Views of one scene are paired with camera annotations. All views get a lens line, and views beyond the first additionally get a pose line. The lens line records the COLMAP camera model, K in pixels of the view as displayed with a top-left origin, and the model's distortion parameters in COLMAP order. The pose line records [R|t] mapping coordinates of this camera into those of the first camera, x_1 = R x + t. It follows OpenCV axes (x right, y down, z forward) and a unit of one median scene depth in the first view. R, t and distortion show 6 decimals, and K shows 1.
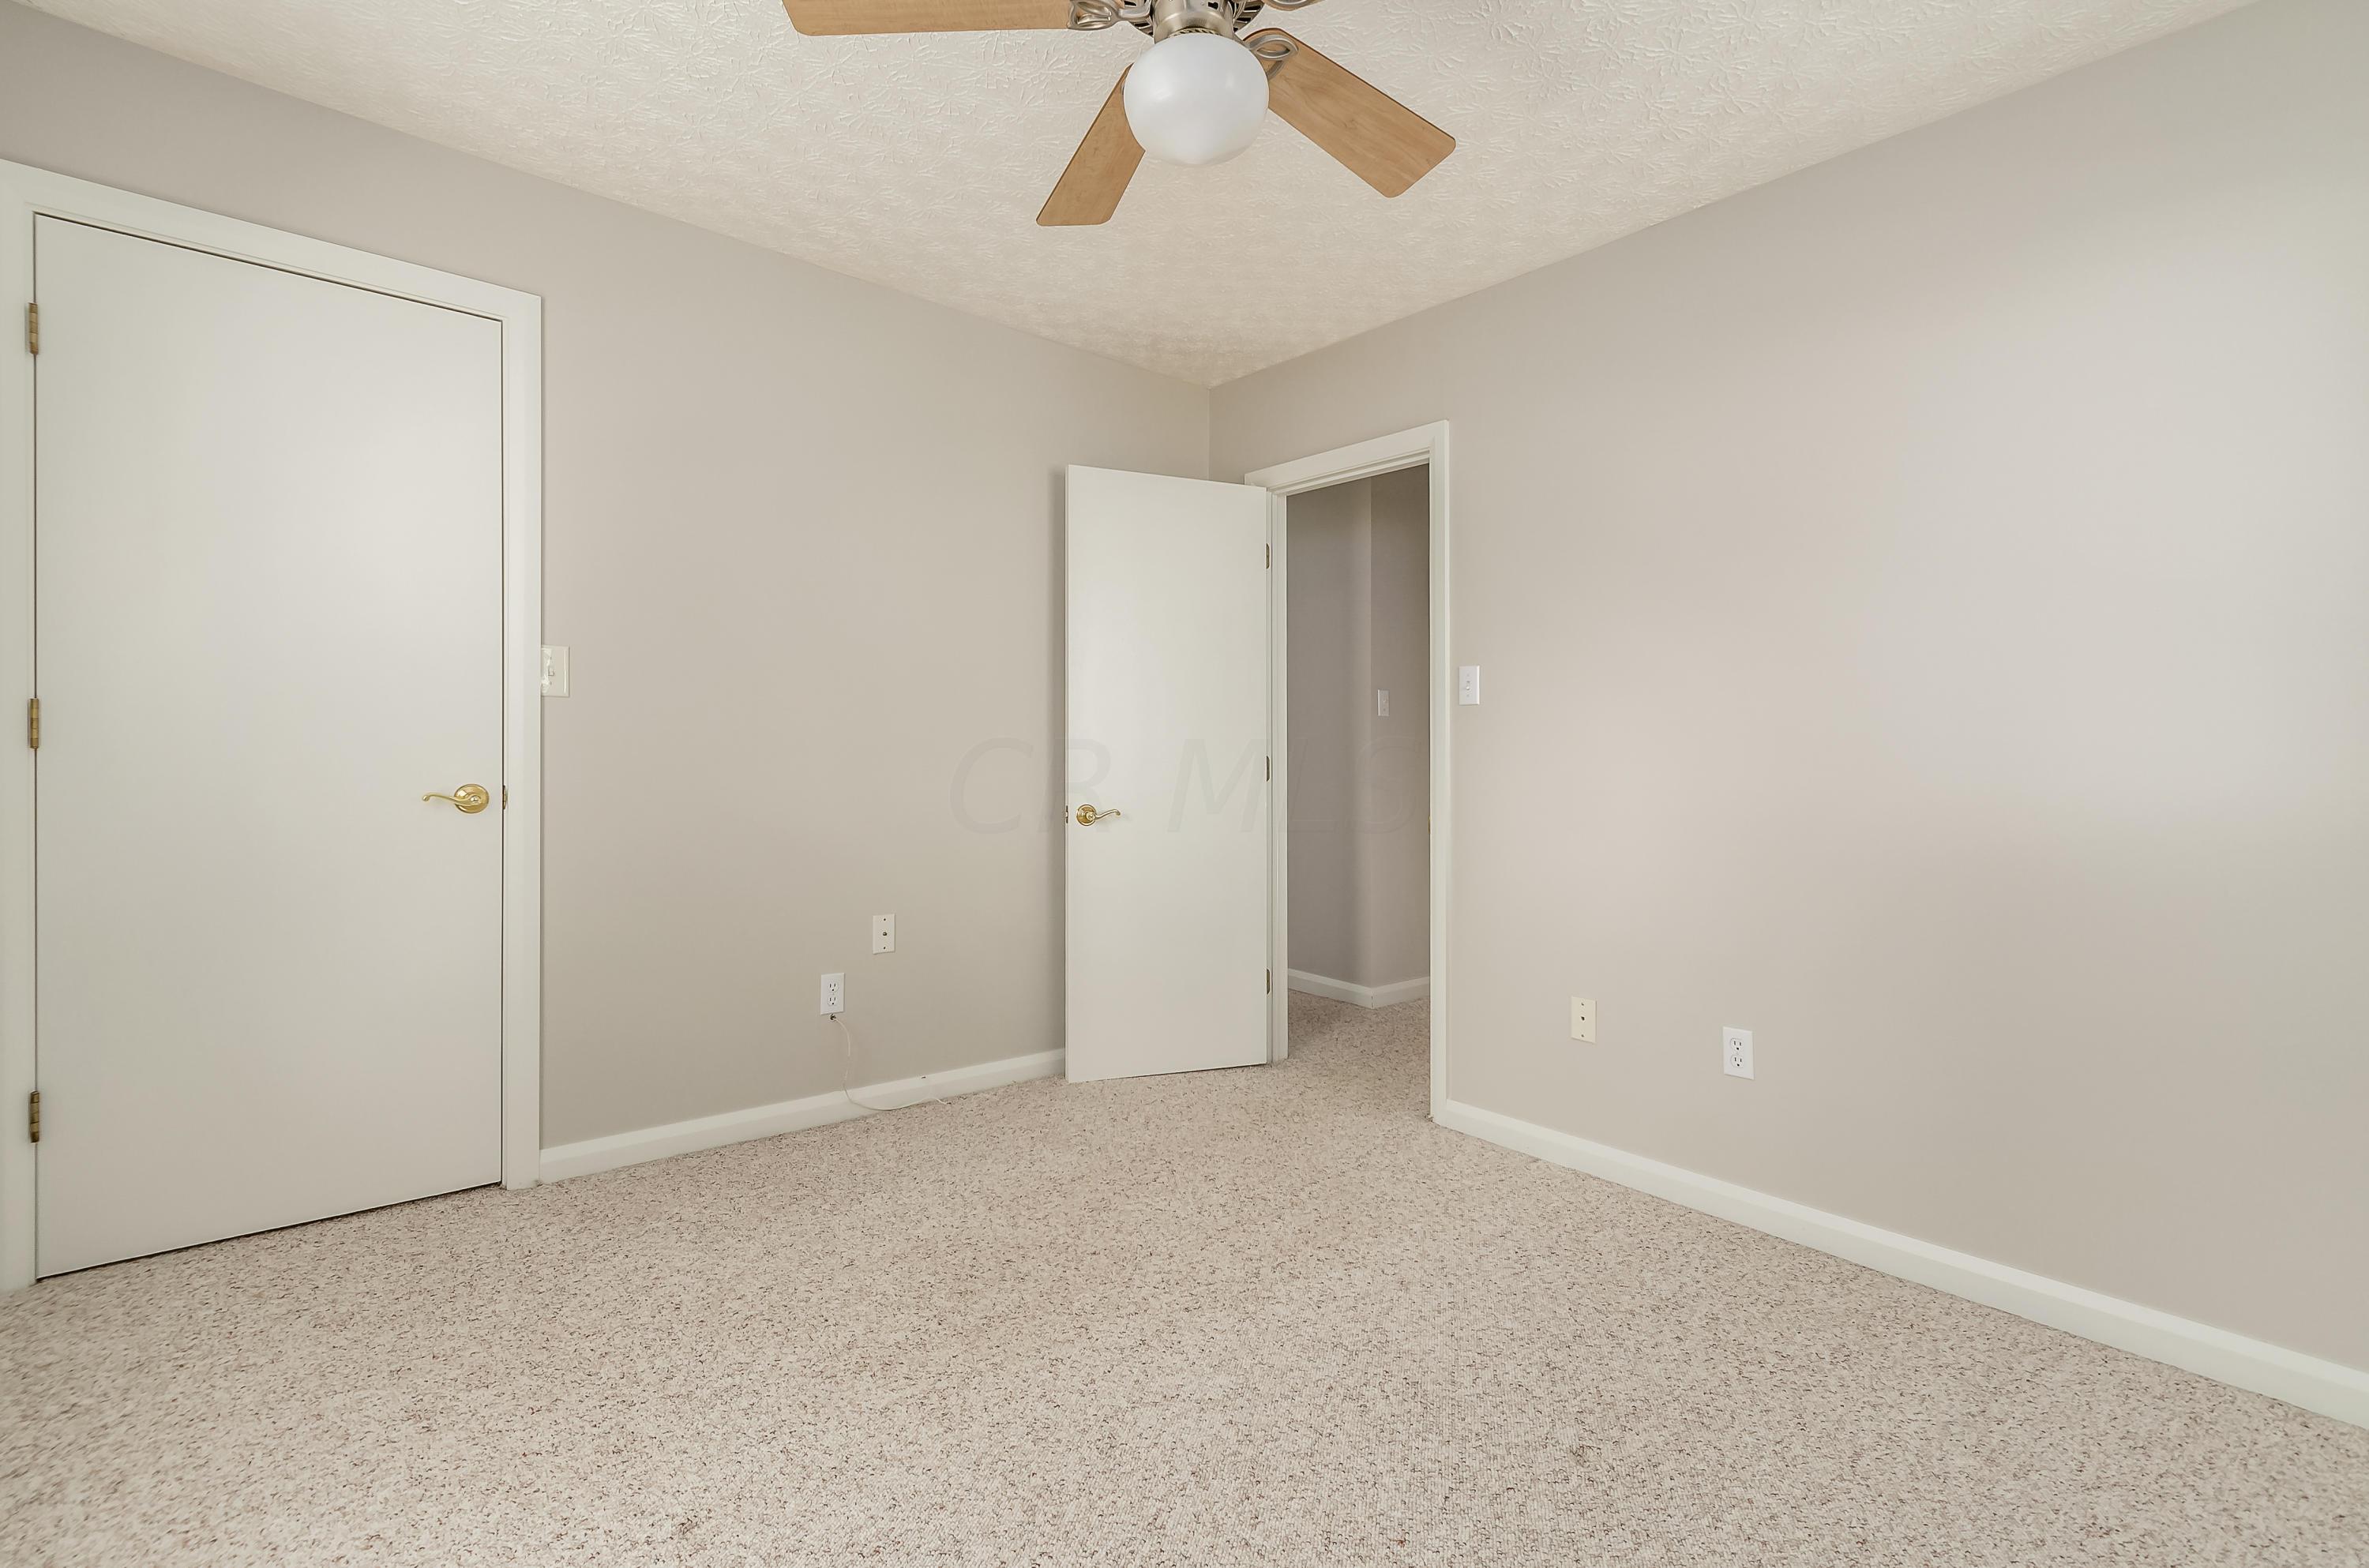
lens RADIAL K [[1058.7, 0, 1195.8], [0, 1058.7, 773.9], [0, 0, 1]] dist [-0.003337, -0.001217]
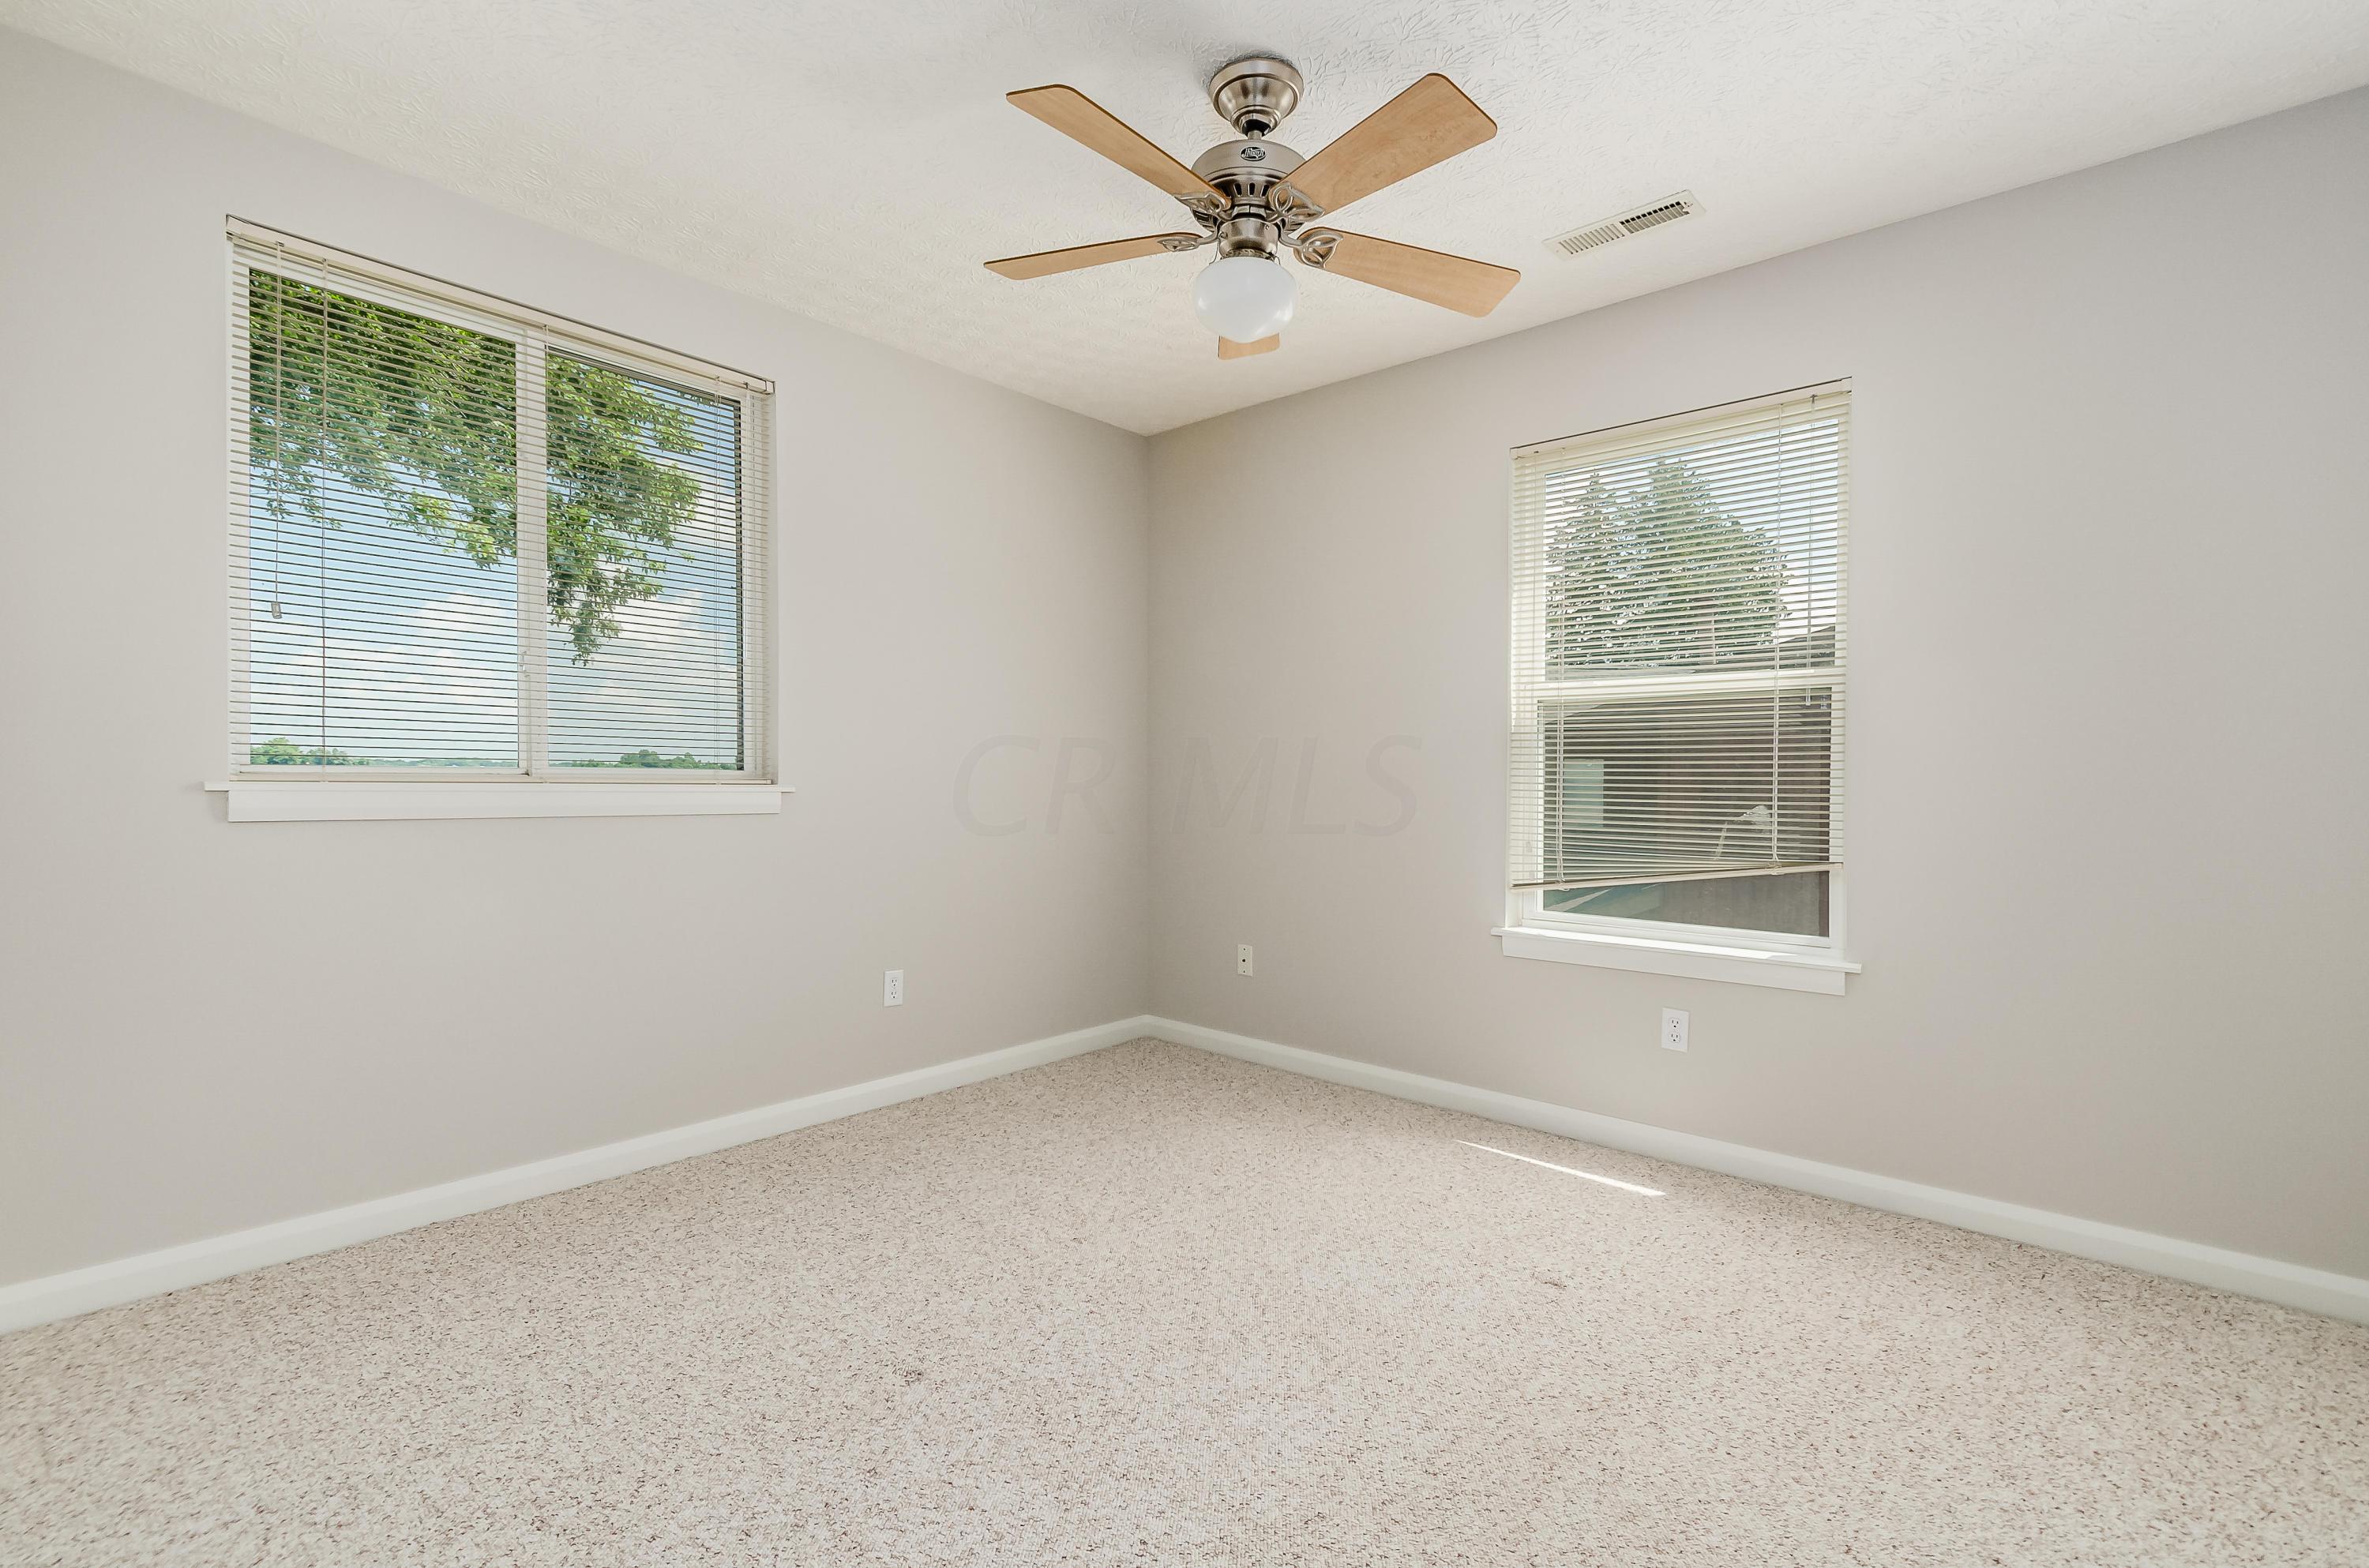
lens RADIAL K [[1058.7, 0, 1195.8], [0, 1058.7, 773.9], [0, 0, 1]] dist [-0.003337, -0.001217]
pose [[-0.988468, -0.033391, -0.147703, 0.183588], [-0.034246, 0.999408, 0.003250, -0.009389], [0.147507, 0.008271, -0.989026, 1.537670]]
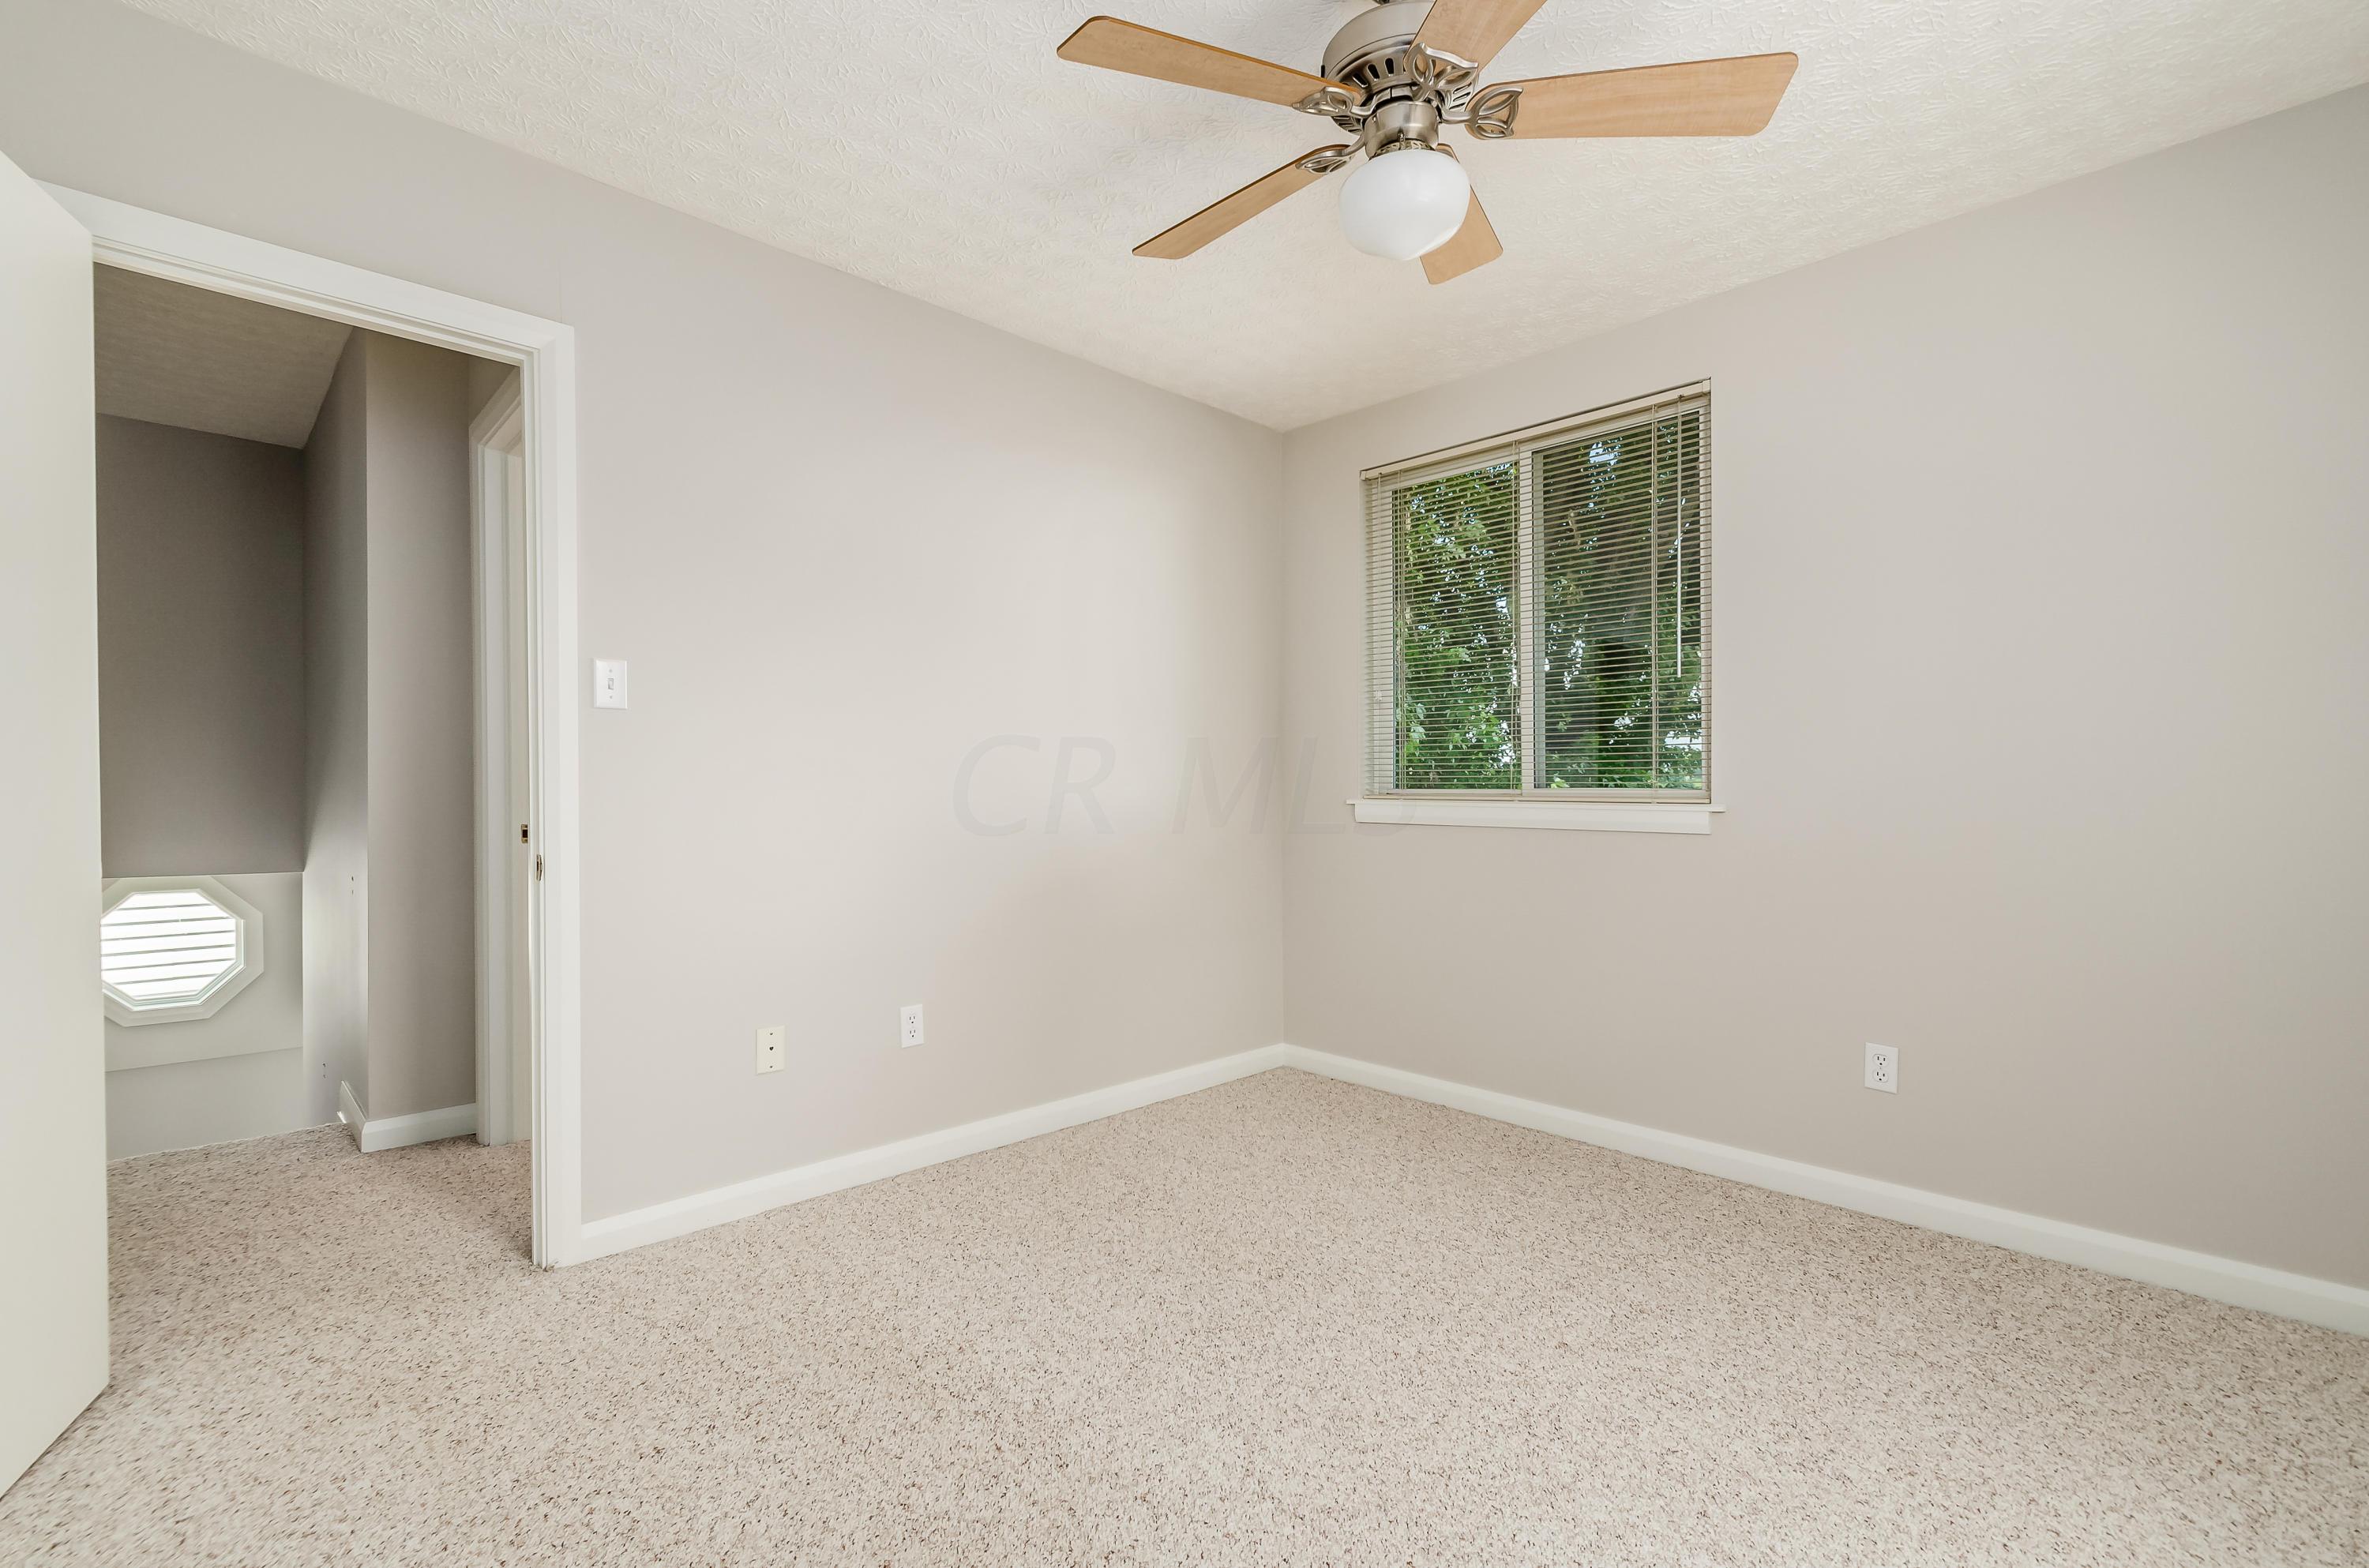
lens RADIAL K [[1039.8, 0, 1138.5], [0, 1039.8, 782.3], [0, 0, 1]] dist [-0.002606, -0.001050]
pose [[-0.028562, -0.016594, 0.999454, -0.716867], [0.008519, 0.999822, 0.016844, -0.027578], [-0.999556, 0.008996, -0.028416, 0.862710]]
